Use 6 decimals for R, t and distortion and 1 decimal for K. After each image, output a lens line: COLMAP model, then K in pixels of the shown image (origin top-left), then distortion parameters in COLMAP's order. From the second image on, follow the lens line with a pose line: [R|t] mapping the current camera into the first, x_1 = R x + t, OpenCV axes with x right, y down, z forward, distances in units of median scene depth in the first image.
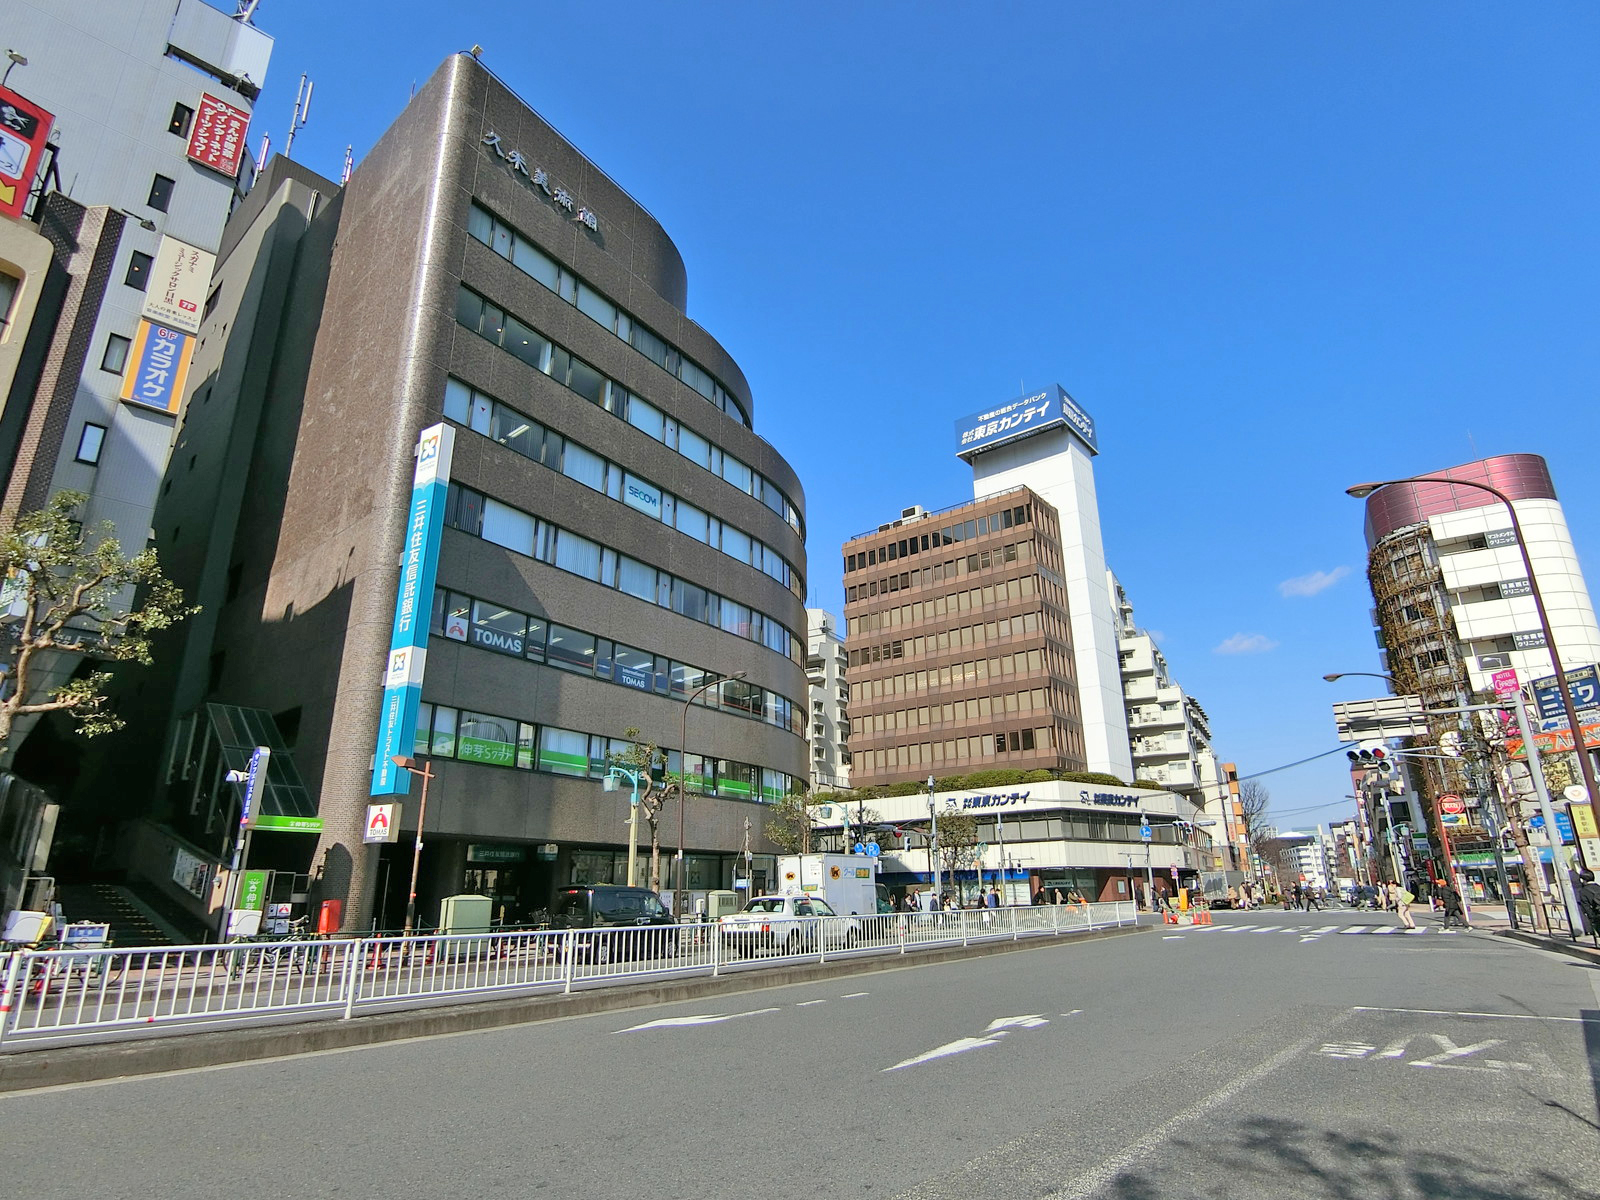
lens RADIAL K [[872.6, 0, 800.0], [0, 872.6, 600.0], [0, 0, 1]] dist [-0.001309, -0.023856]
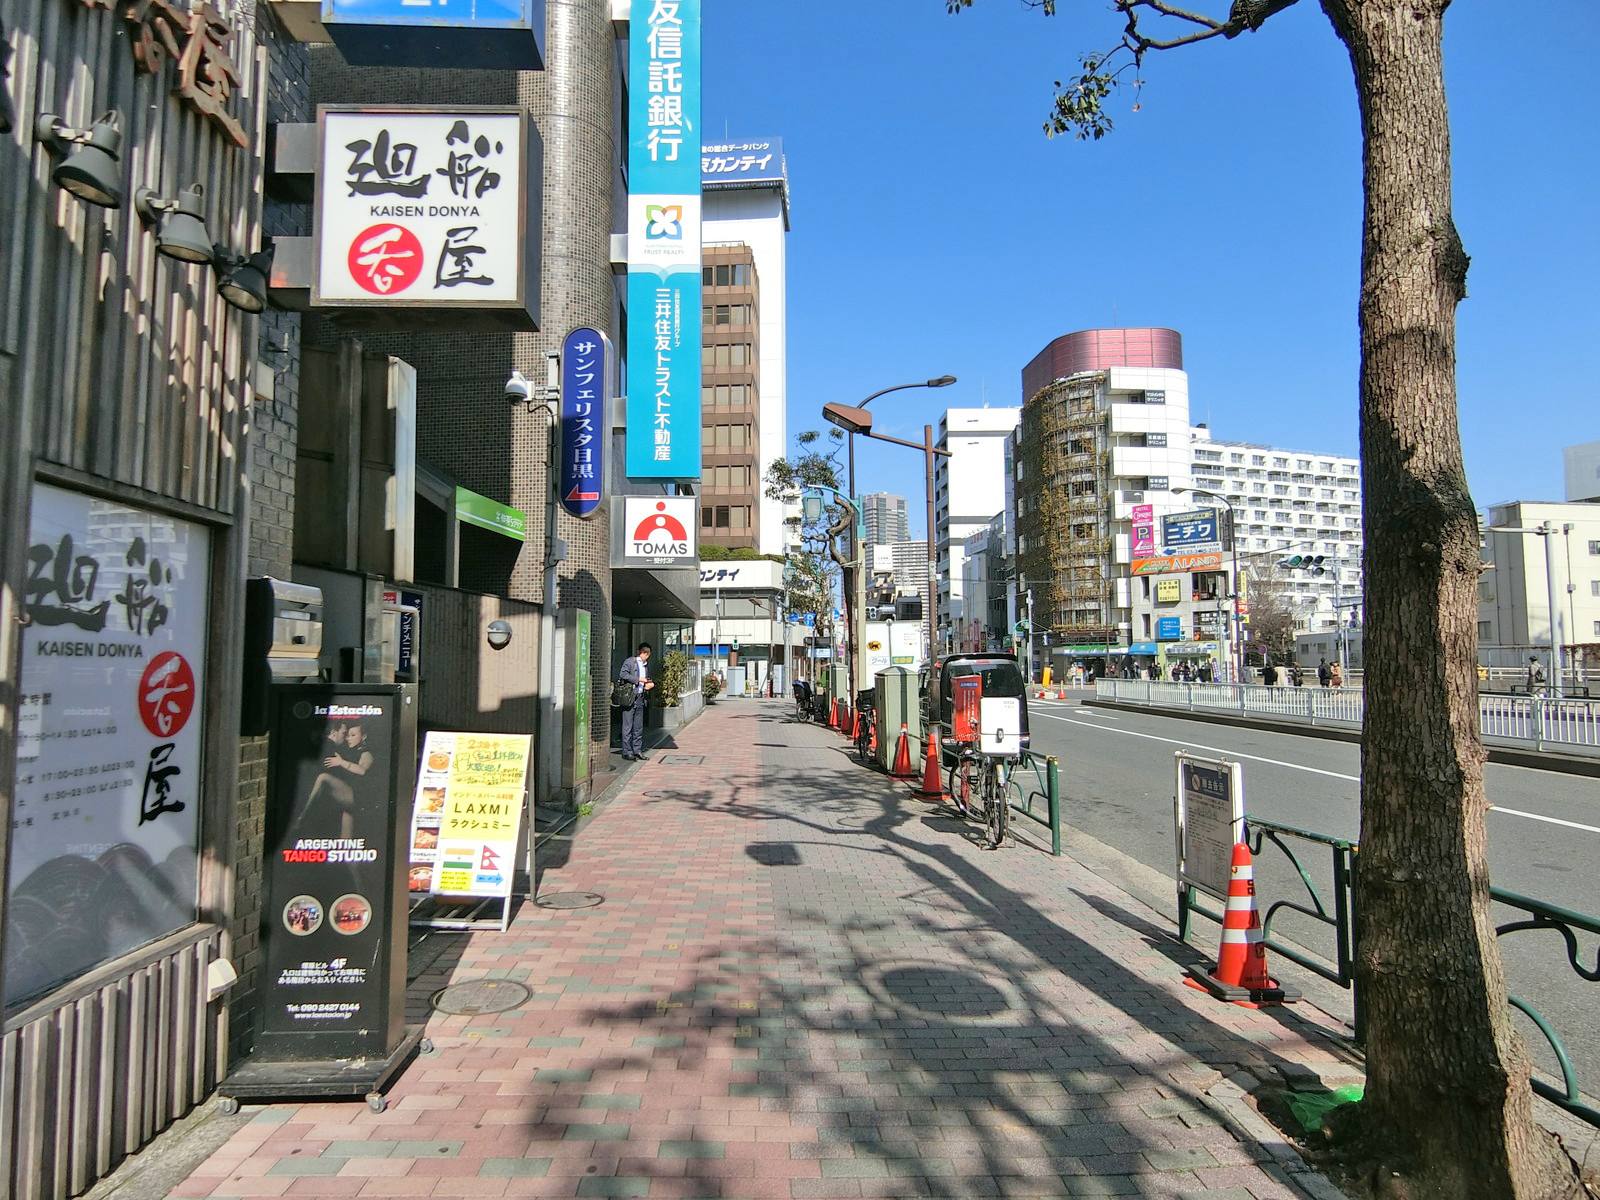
lens RADIAL K [[872.6, 0, 800.0], [0, 872.6, 600.0], [0, 0, 1]] dist [-0.001309, -0.023856]
pose [[0.829621, 0.055749, 0.555536, -0.250431], [-0.190302, 0.963656, 0.187488, 0.065226], [-0.524894, -0.261264, 0.810079, 0.187906]]
